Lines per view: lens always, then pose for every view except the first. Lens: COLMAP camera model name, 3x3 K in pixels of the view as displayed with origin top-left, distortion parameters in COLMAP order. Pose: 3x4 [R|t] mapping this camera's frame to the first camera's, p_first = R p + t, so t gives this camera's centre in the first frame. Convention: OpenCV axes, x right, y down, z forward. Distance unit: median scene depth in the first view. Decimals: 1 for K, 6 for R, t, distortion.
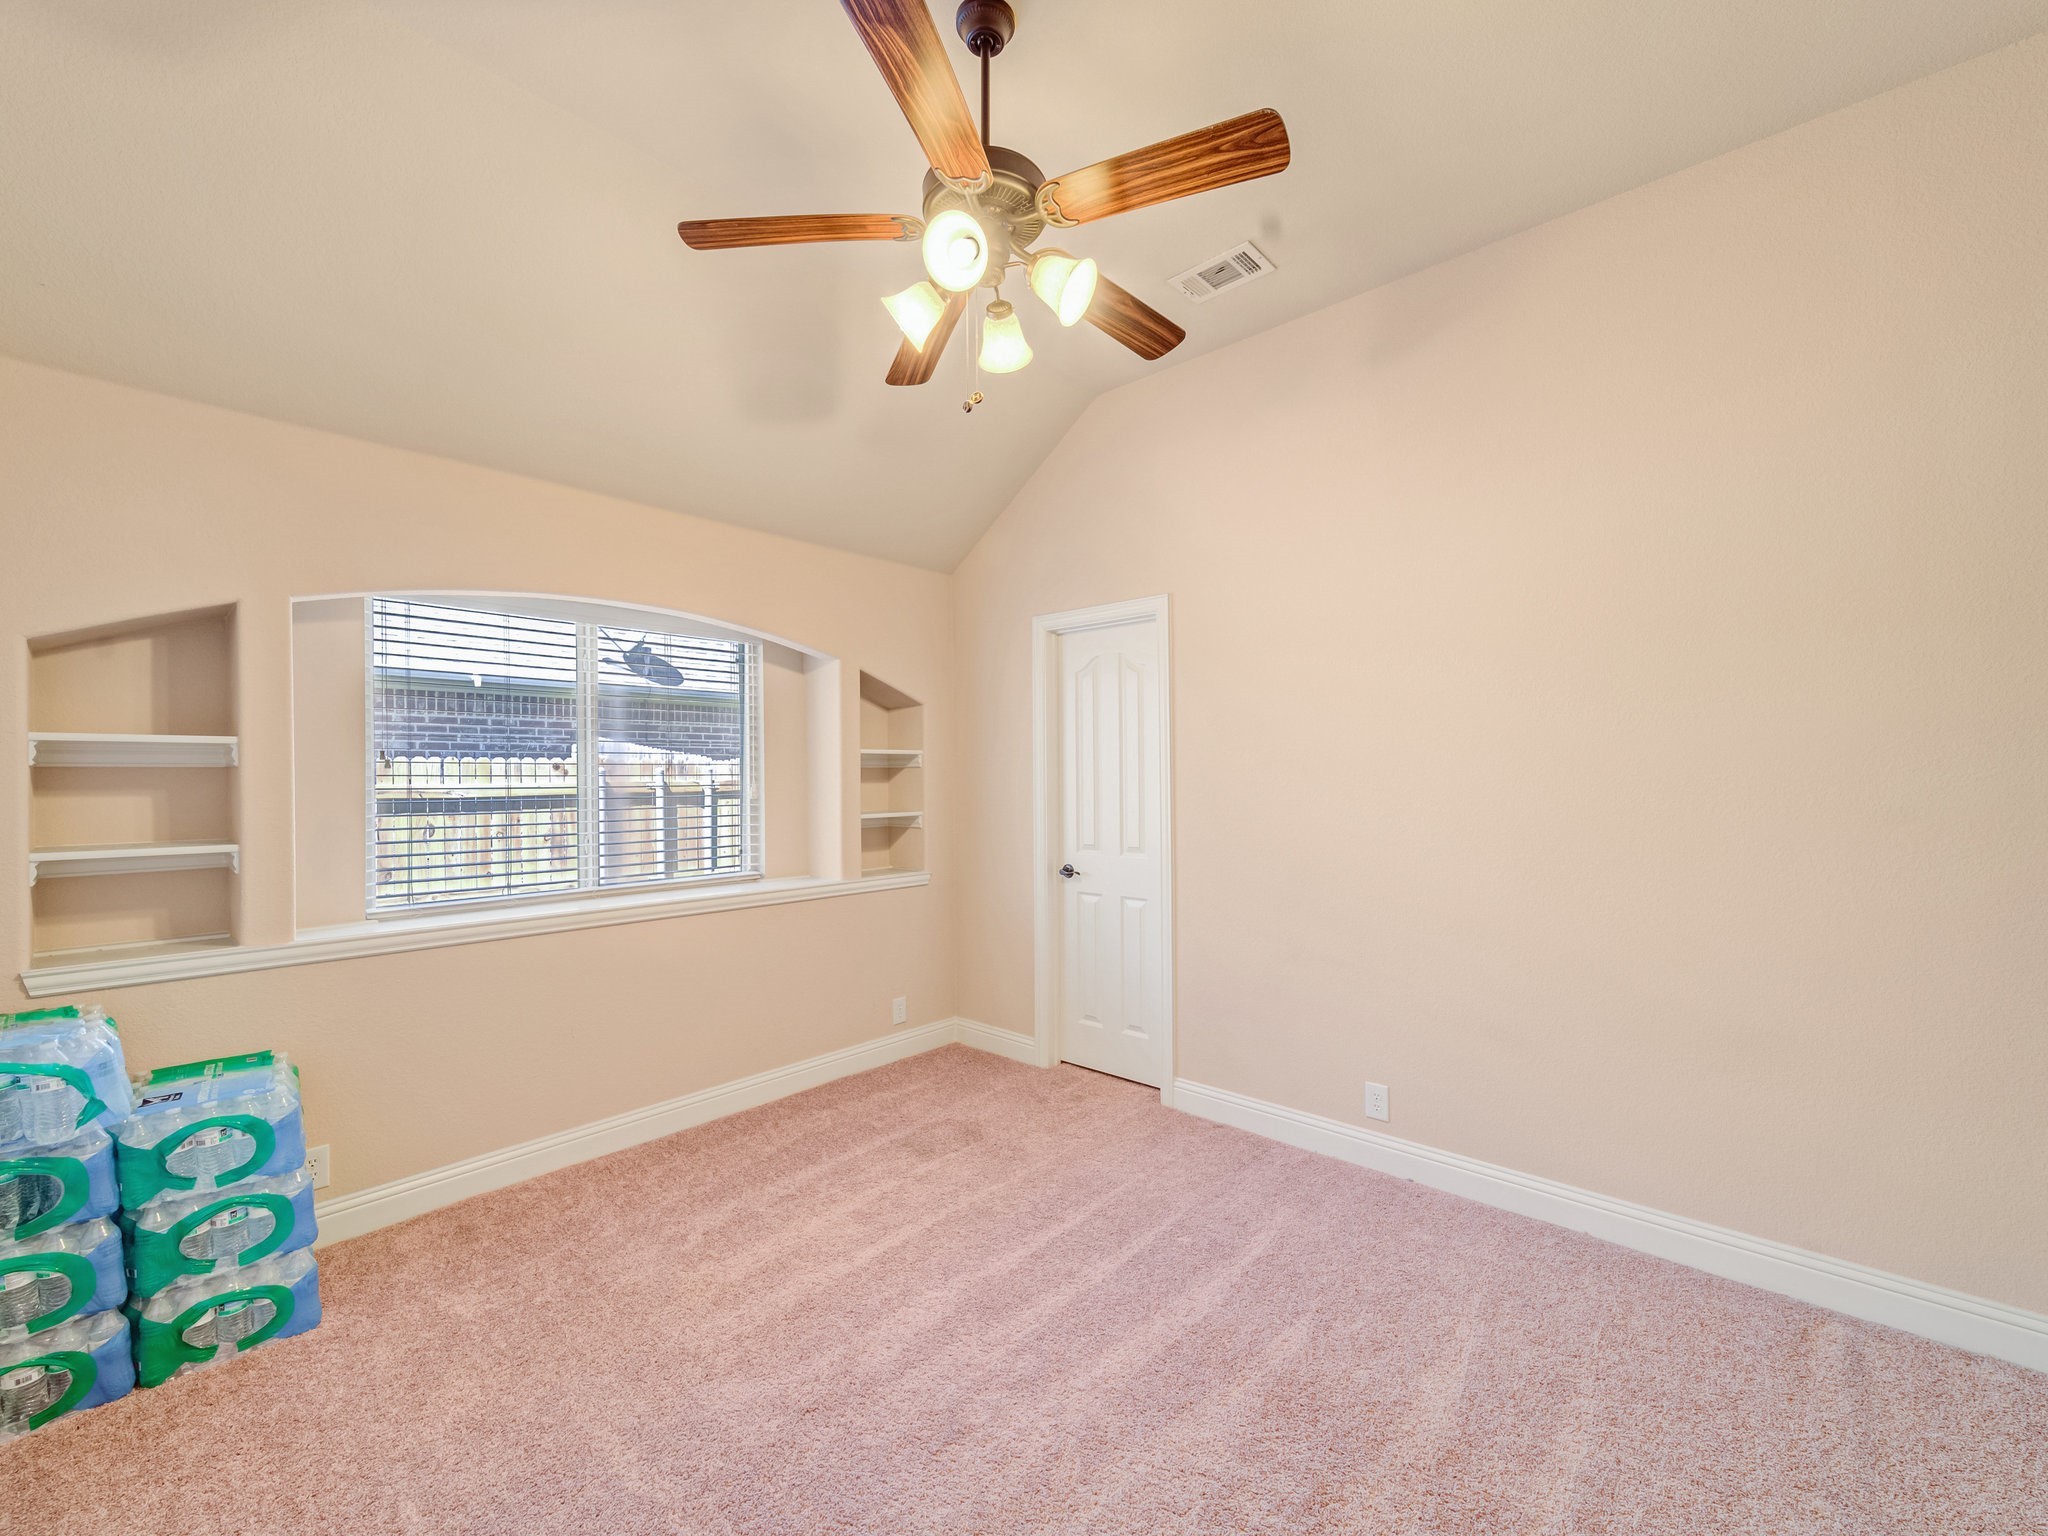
lens RADIAL K [[840.6, 0, 1023.9], [0, 840.6, 783.9], [0, 0, 1]] dist [-0.001537, -0.000293]
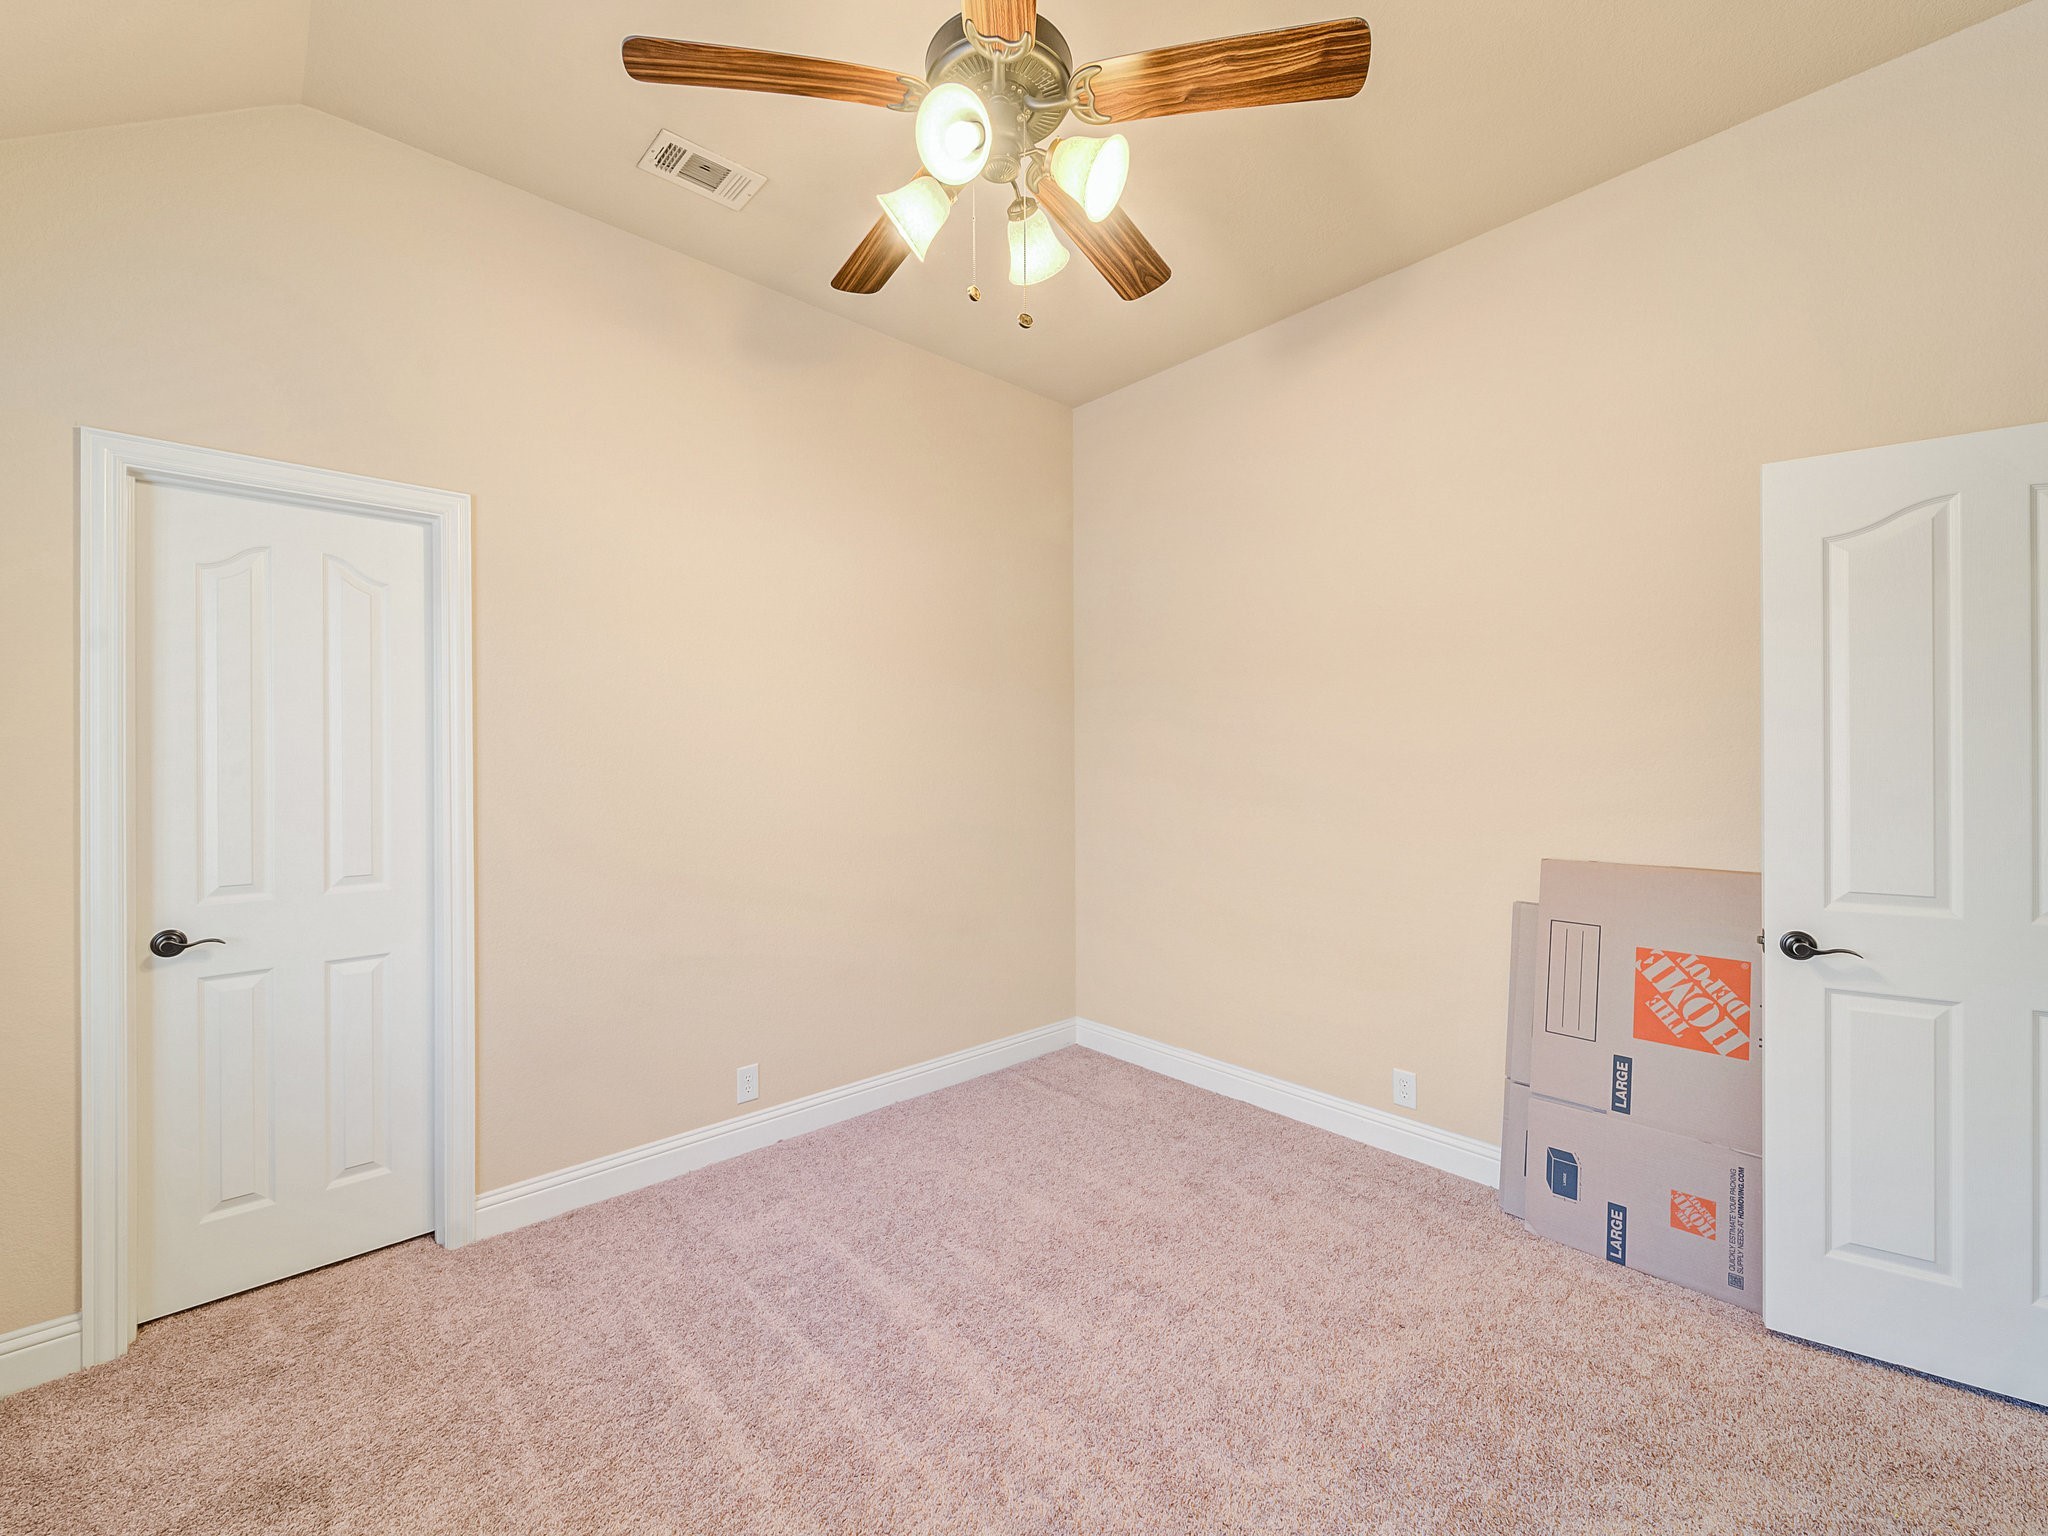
lens RADIAL K [[865.9, 0, 1012.9], [0, 865.9, 769.5], [0, 0, 1]] dist [-0.000526, -0.000265]
pose [[0.078893, 0.000516, 0.996883, -0.499829], [0.015735, 0.999875, -0.001763, 0.006625], [-0.996759, 0.015825, 0.078875, 0.502239]]
